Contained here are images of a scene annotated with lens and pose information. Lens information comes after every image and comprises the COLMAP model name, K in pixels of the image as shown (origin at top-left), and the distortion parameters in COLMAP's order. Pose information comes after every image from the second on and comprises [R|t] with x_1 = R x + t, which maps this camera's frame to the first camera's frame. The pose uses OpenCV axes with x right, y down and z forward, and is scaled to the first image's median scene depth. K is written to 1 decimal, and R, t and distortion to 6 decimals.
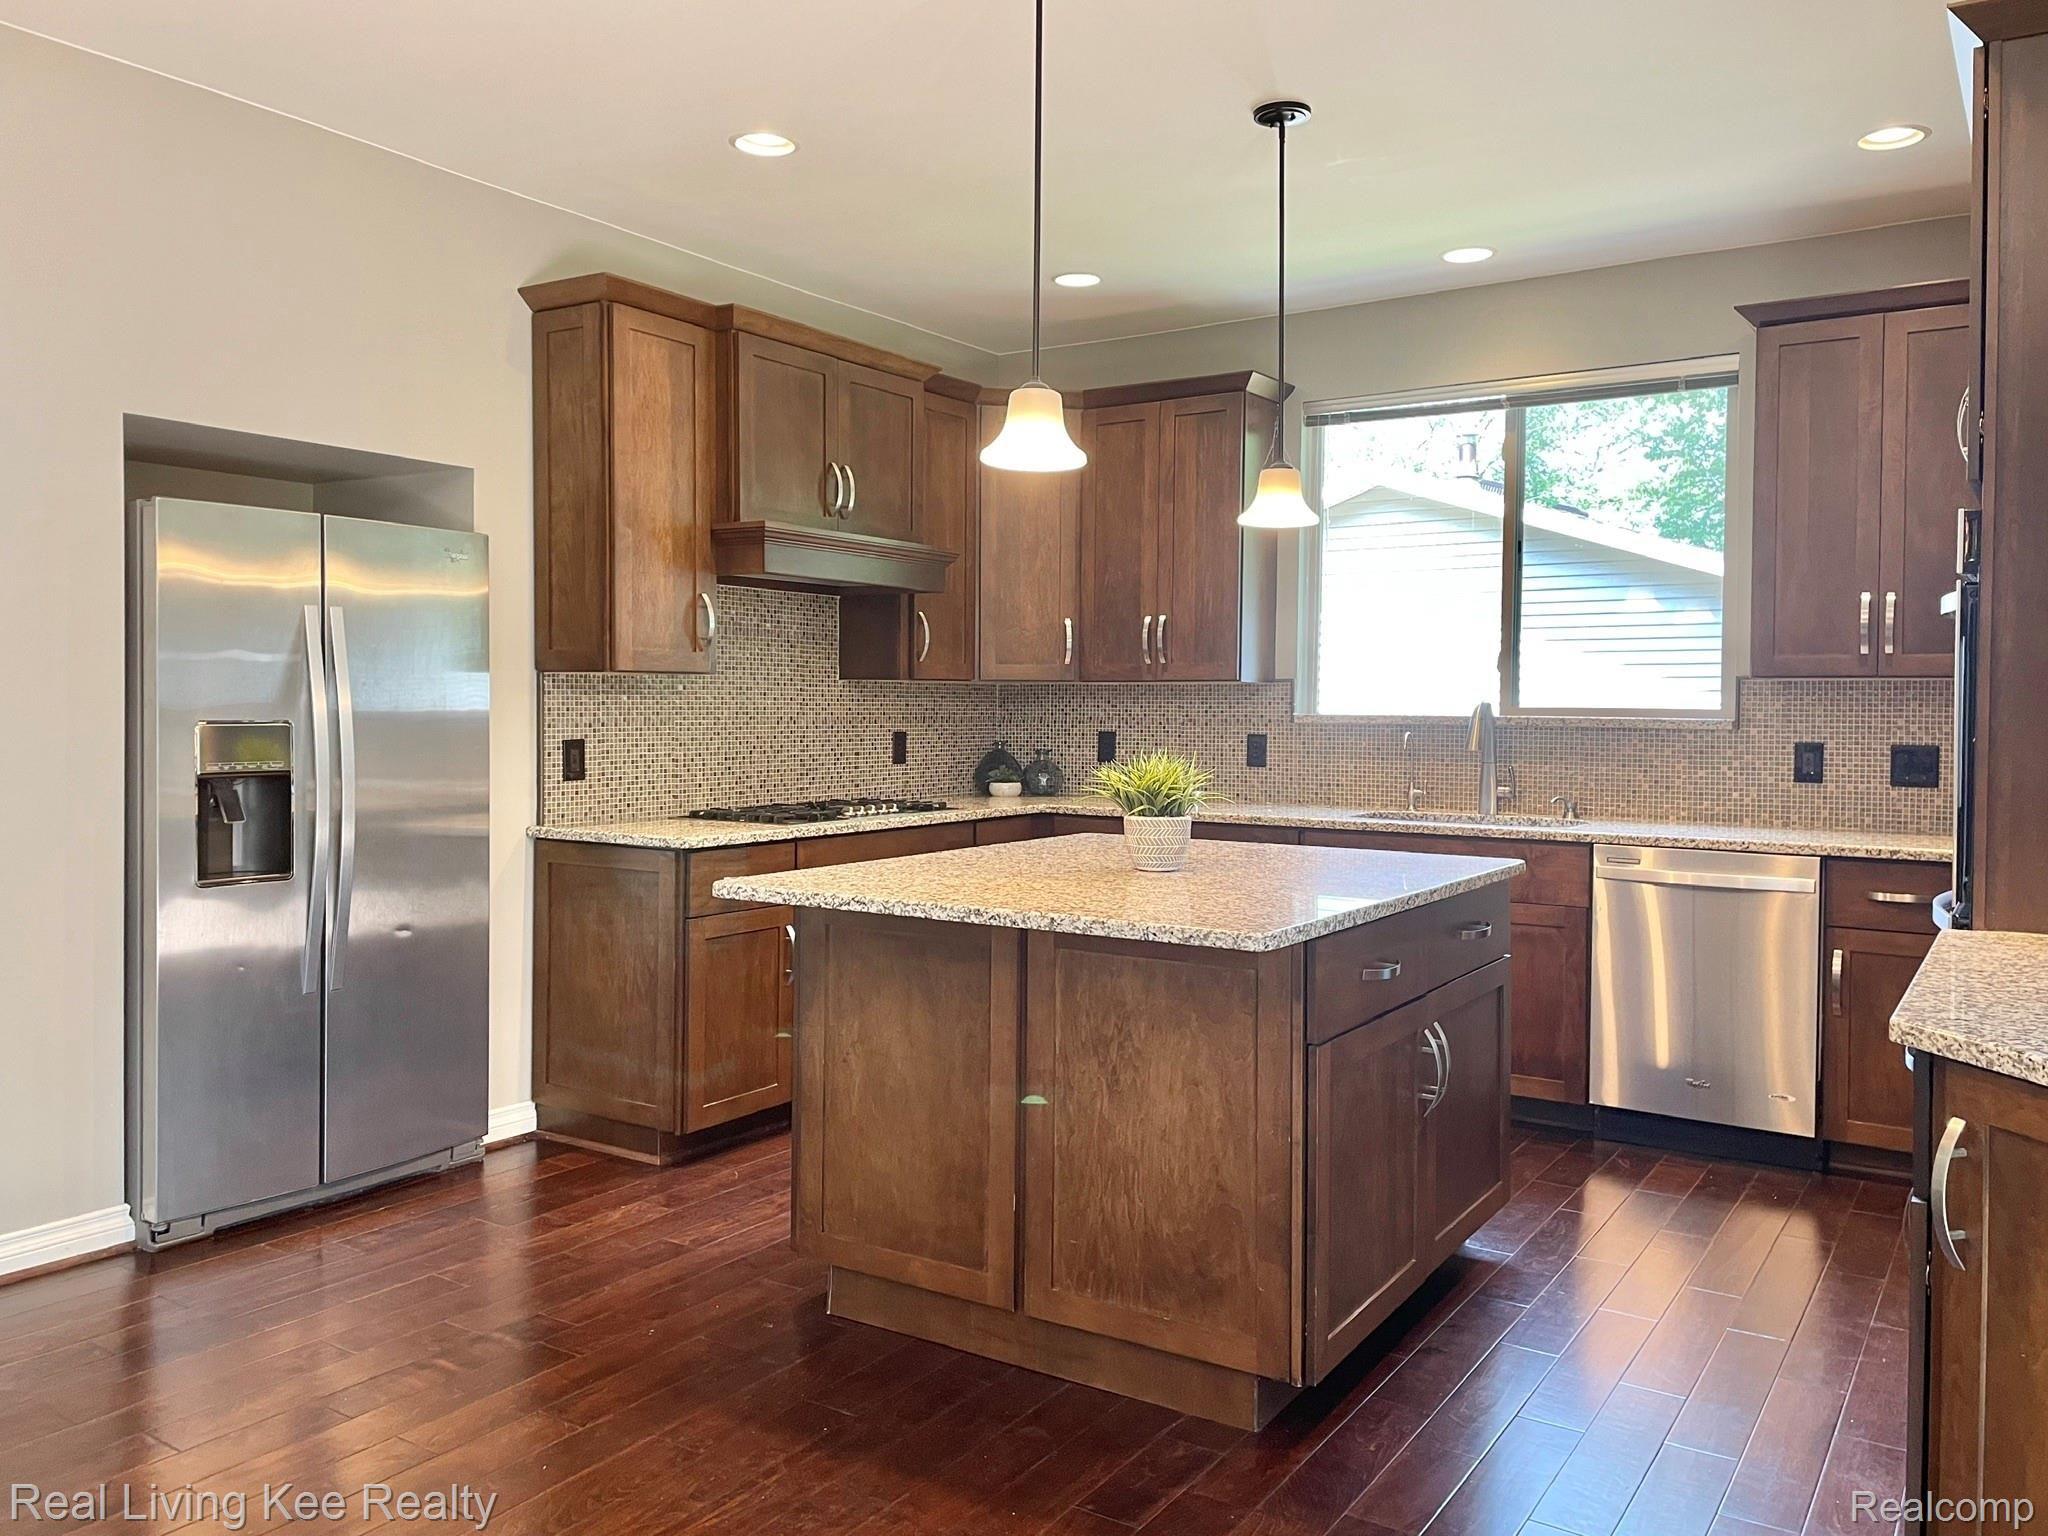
lens RADIAL K [[1551.4, 0, 1026.6], [0, 1551.4, 725.7], [0, 0, 1]] dist [0.057452, -0.000178]
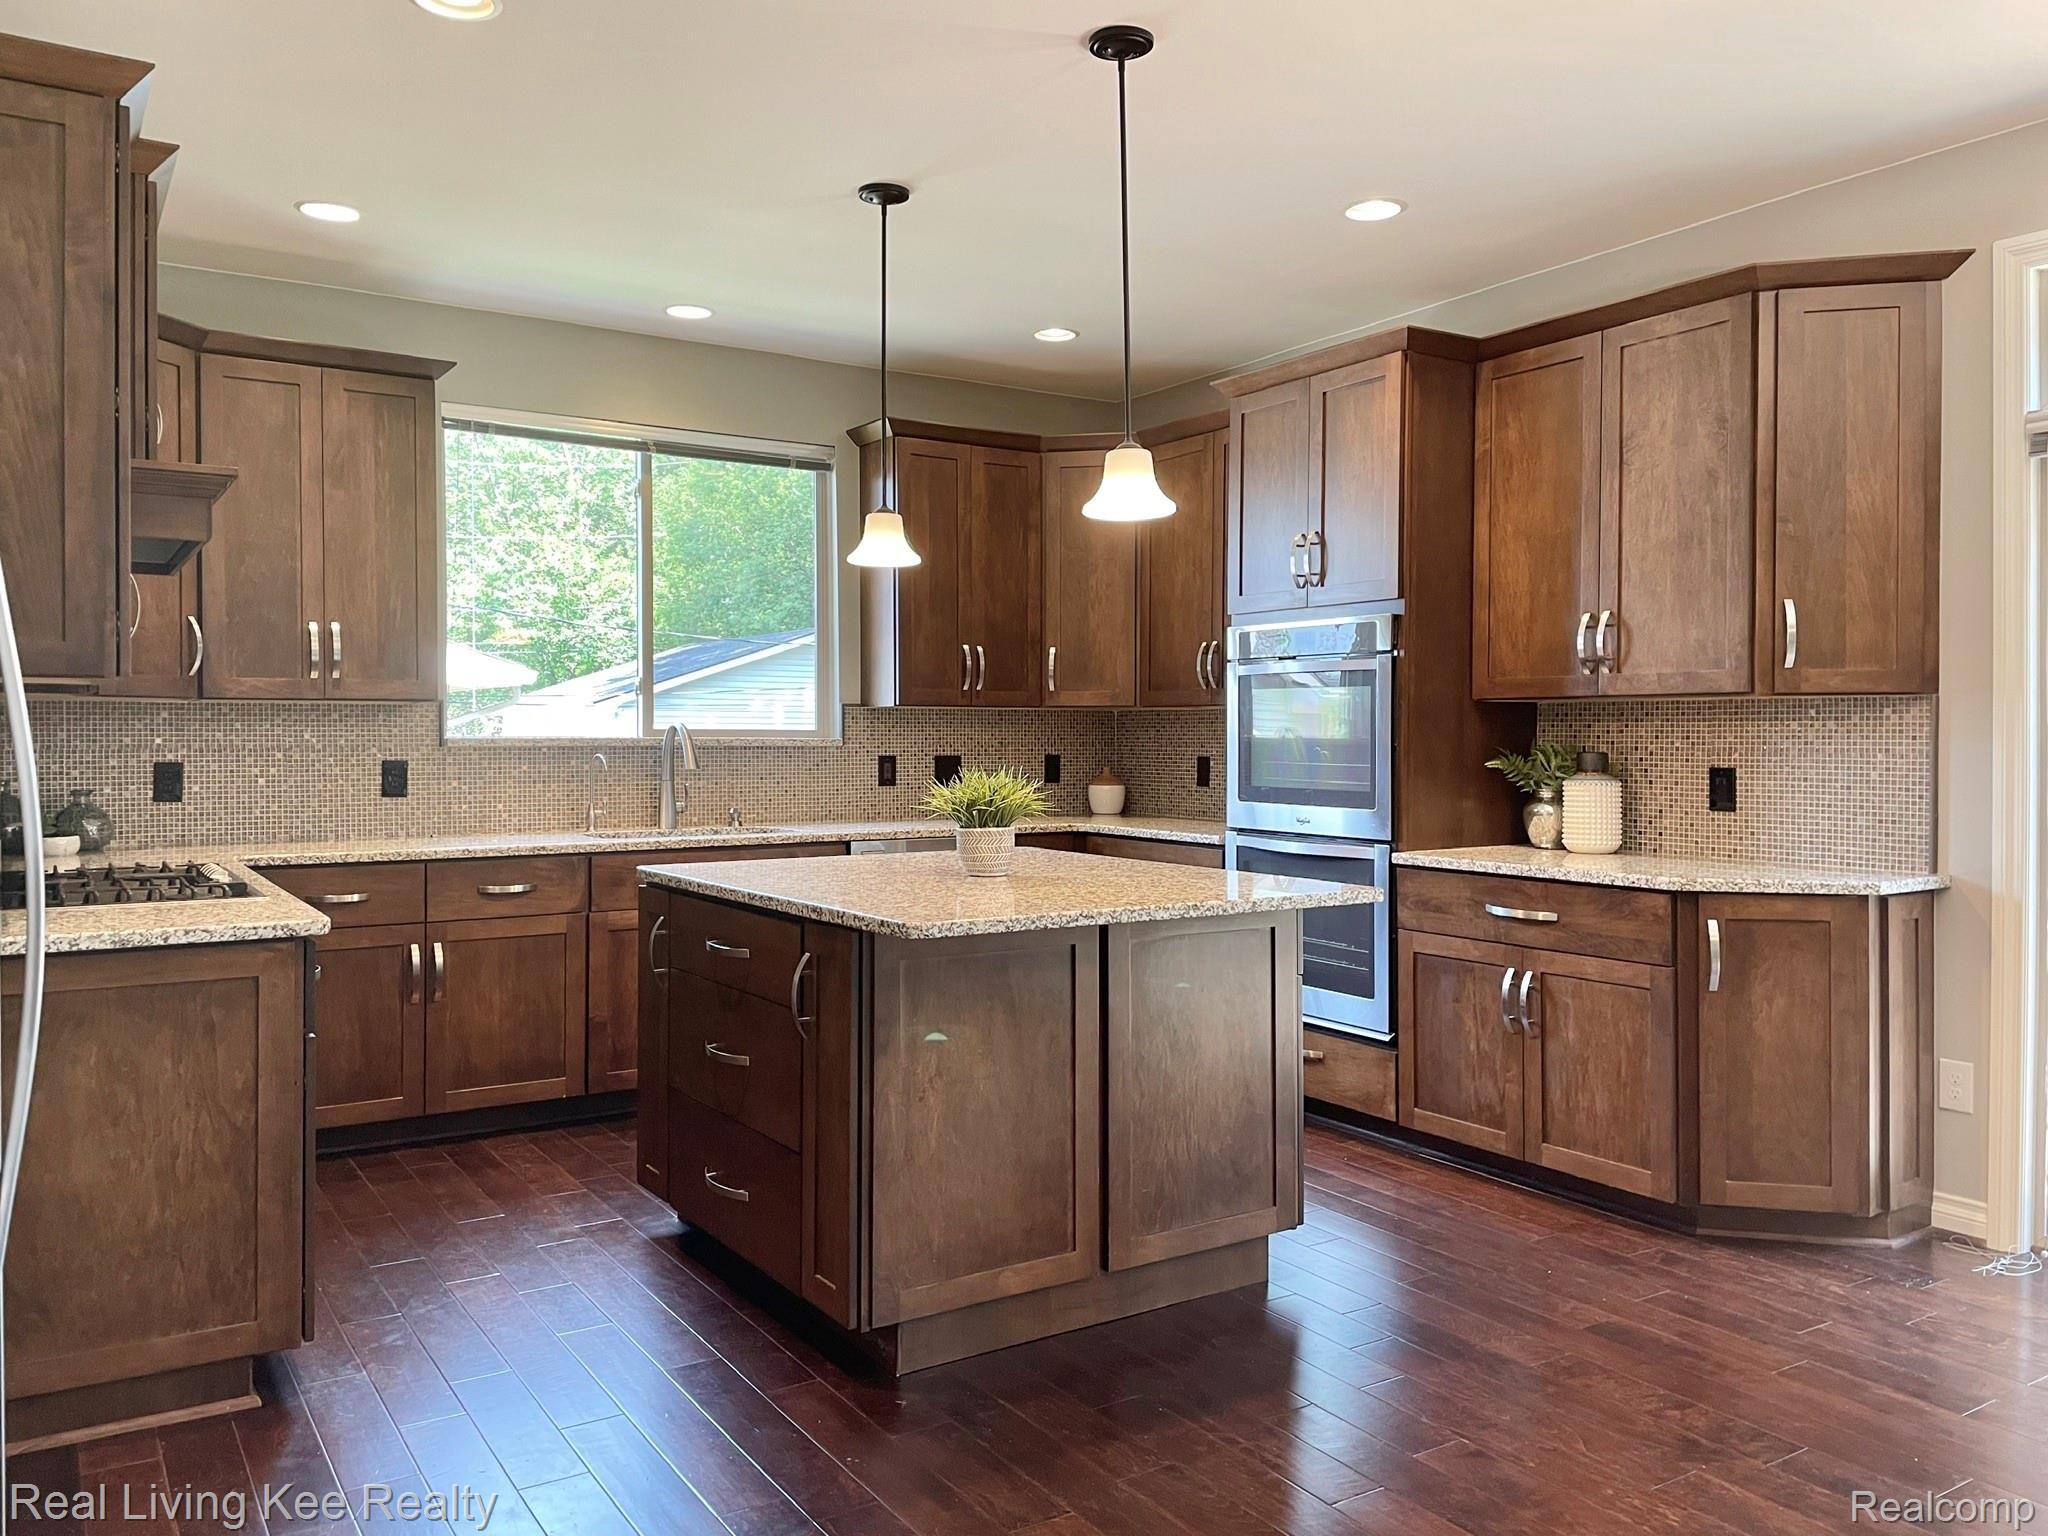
lens RADIAL K [[1551.4, 0, 1026.6], [0, 1551.4, 725.7], [0, 0, 1]] dist [0.057452, -0.000178]
pose [[0.402910, -0.001706, 0.915238, -0.774925], [0.014802, 0.999880, -0.004652, -0.007253], [-0.915120, 0.015421, 0.402886, 0.443706]]
